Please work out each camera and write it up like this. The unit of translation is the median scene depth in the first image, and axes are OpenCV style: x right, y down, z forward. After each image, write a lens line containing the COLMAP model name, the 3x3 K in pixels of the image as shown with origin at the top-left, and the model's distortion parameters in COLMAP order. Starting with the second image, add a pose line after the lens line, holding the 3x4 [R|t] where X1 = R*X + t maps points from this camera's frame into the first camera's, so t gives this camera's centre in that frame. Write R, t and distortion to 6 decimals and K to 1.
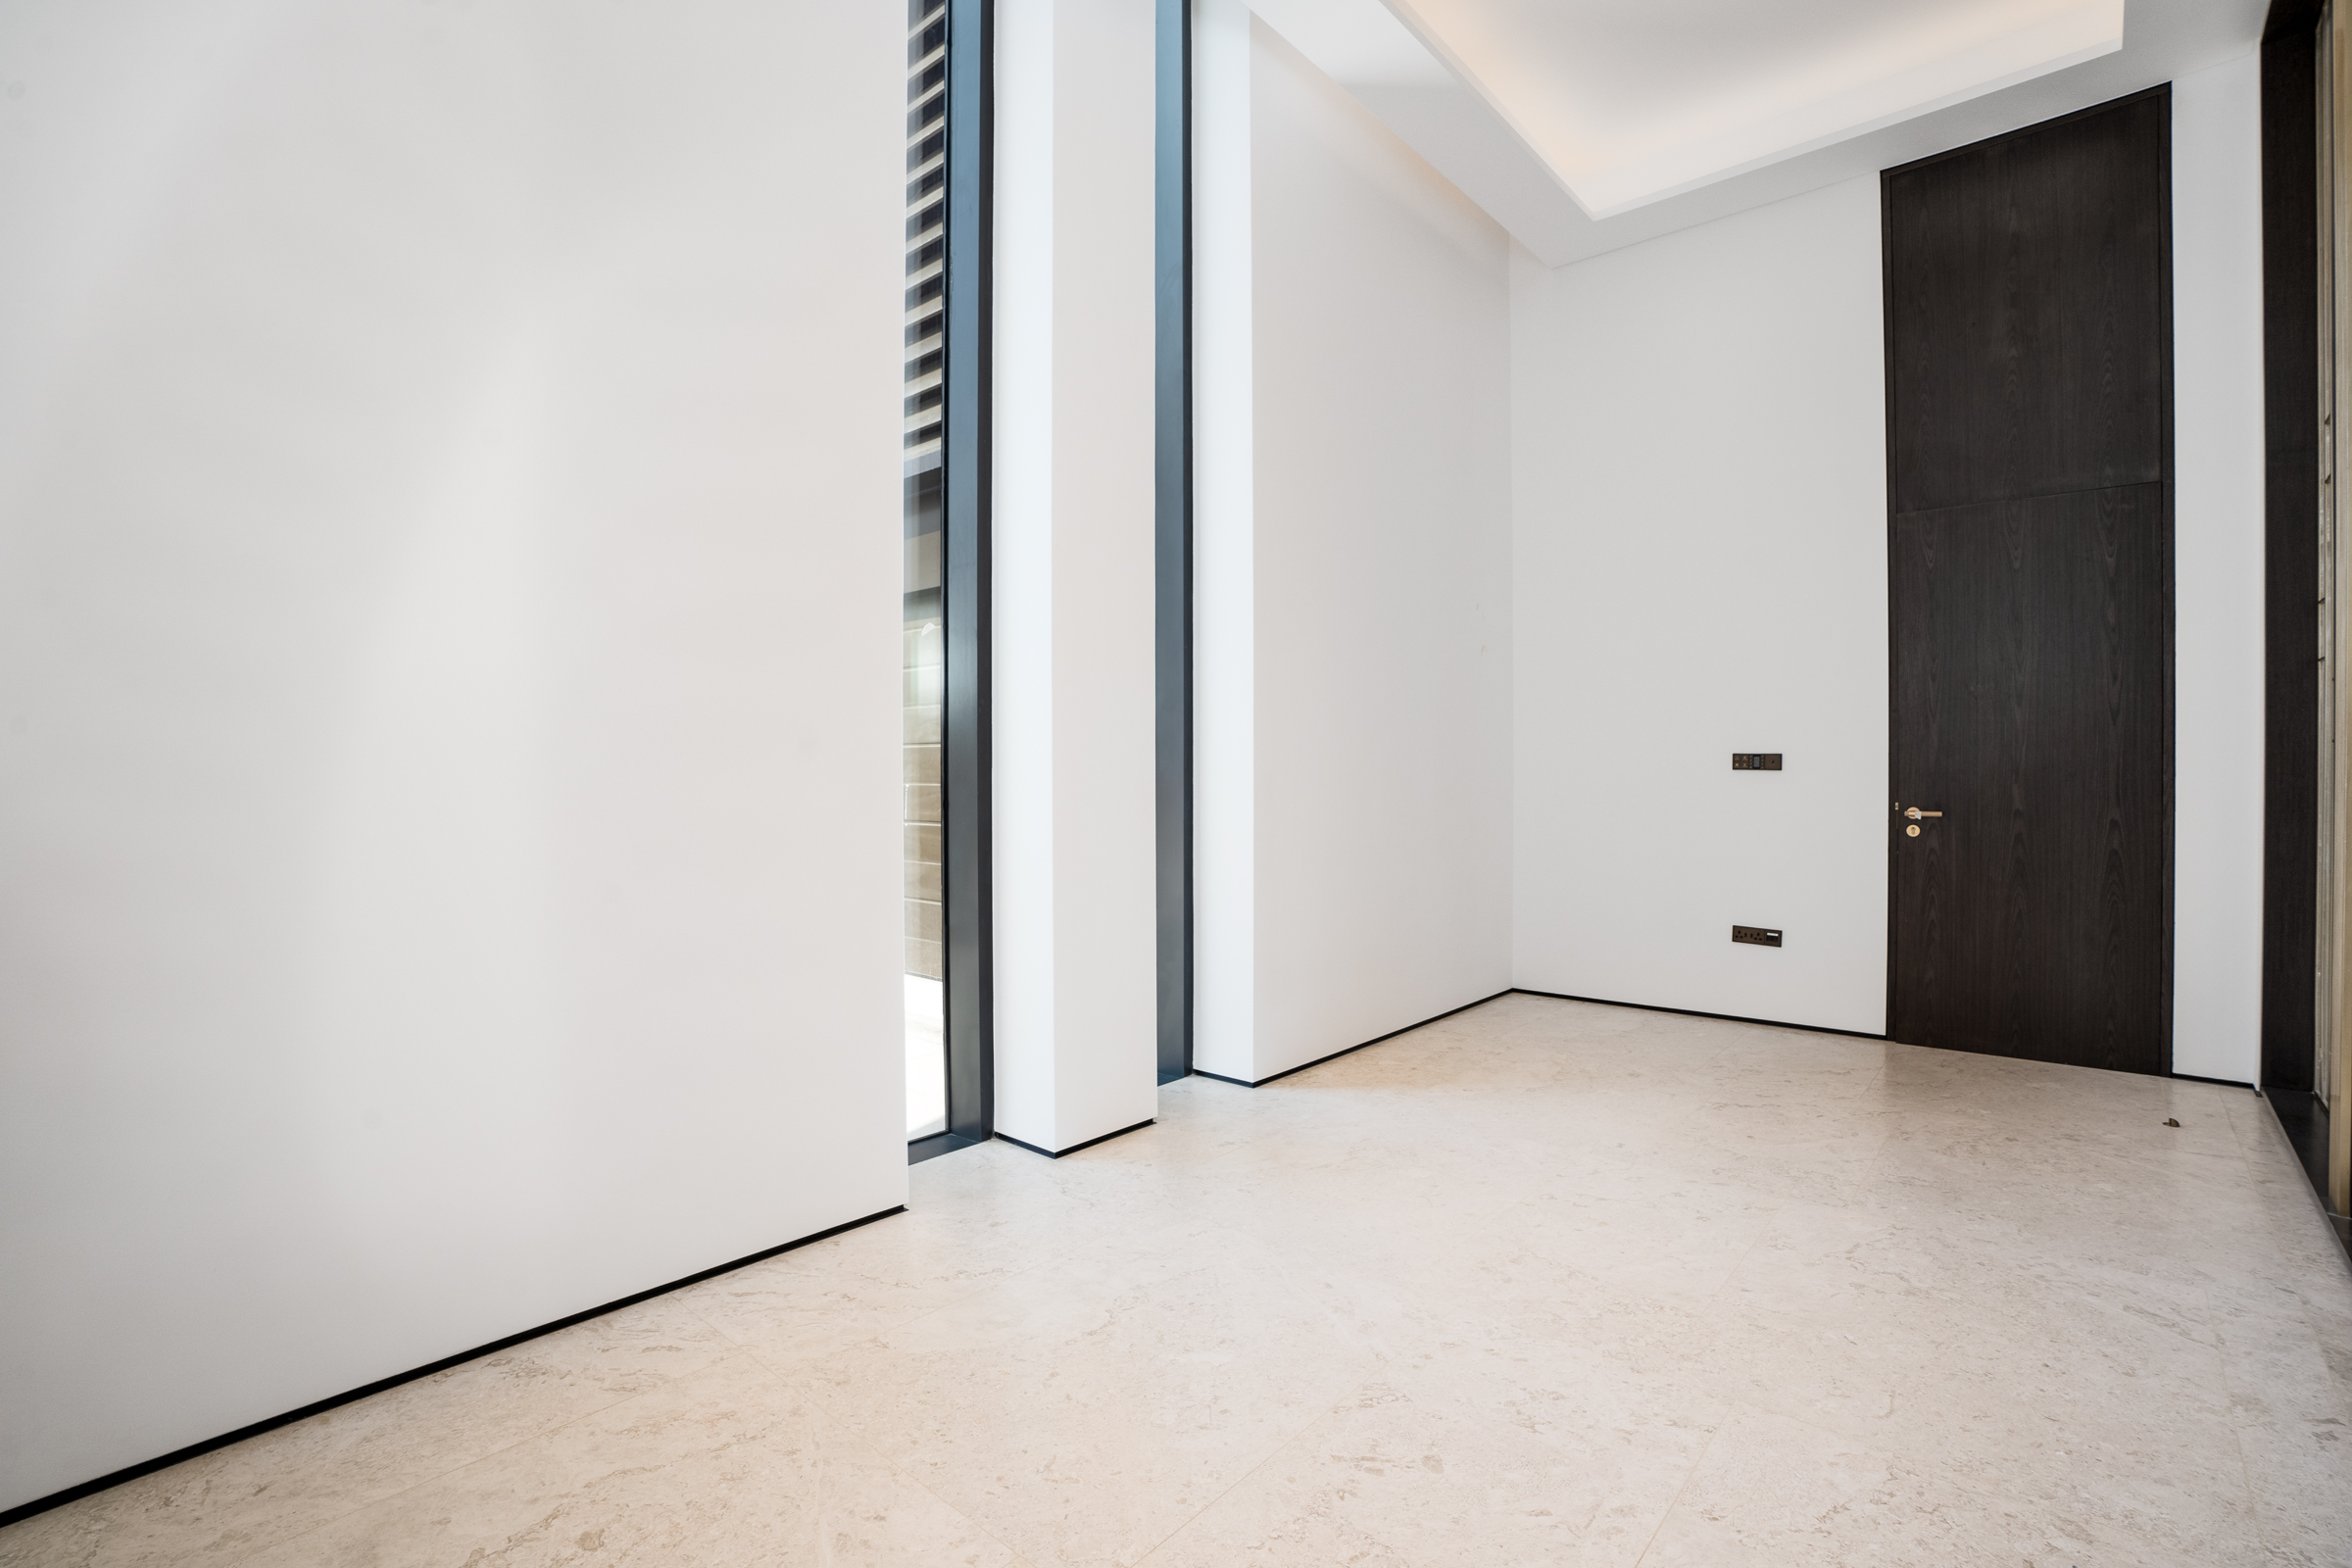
lens RADIAL K [[1085.9, 0, 1180.0], [0, 1085.9, 770.8], [0, 0, 1]] dist [-0.062898, 0.022346]
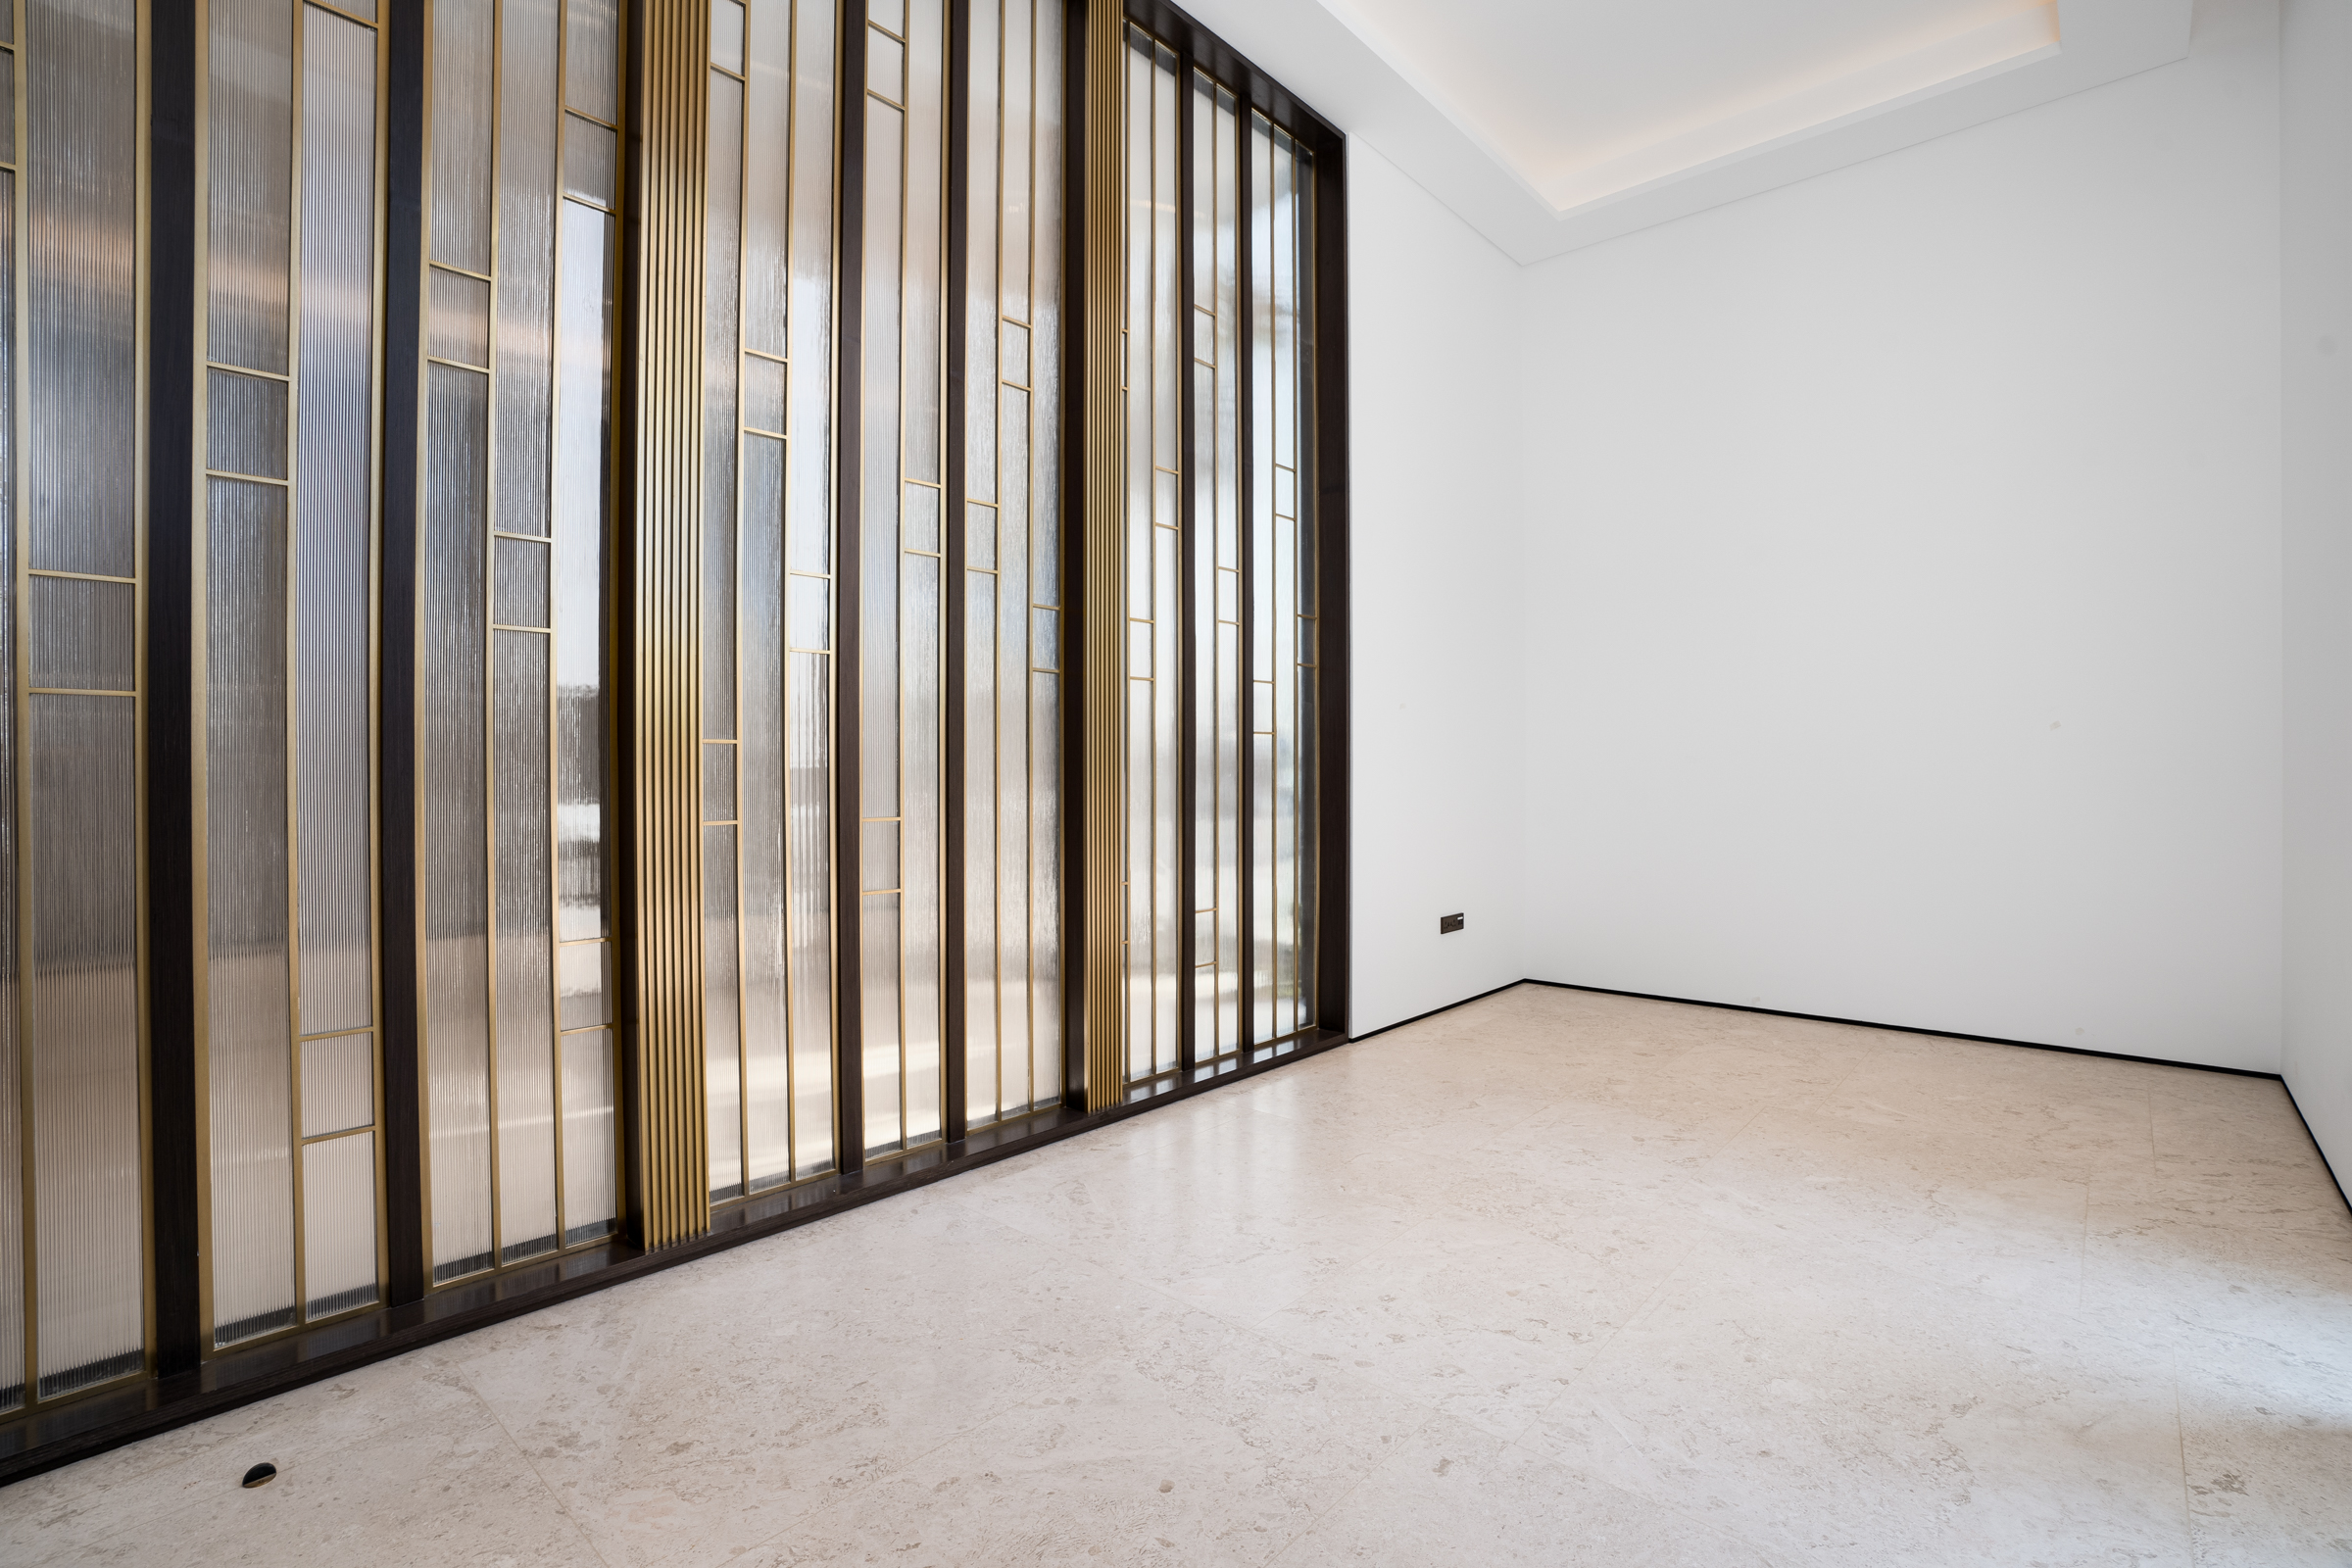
lens RADIAL K [[1085.9, 0, 1180.0], [0, 1085.9, 770.8], [0, 0, 1]] dist [-0.062898, 0.022346]
pose [[-0.999918, 0.003039, 0.012414, 0.718800], [0.003041, 0.999995, 0.000088, 0.019687], [-0.012414, 0.000126, -0.999923, 2.043351]]
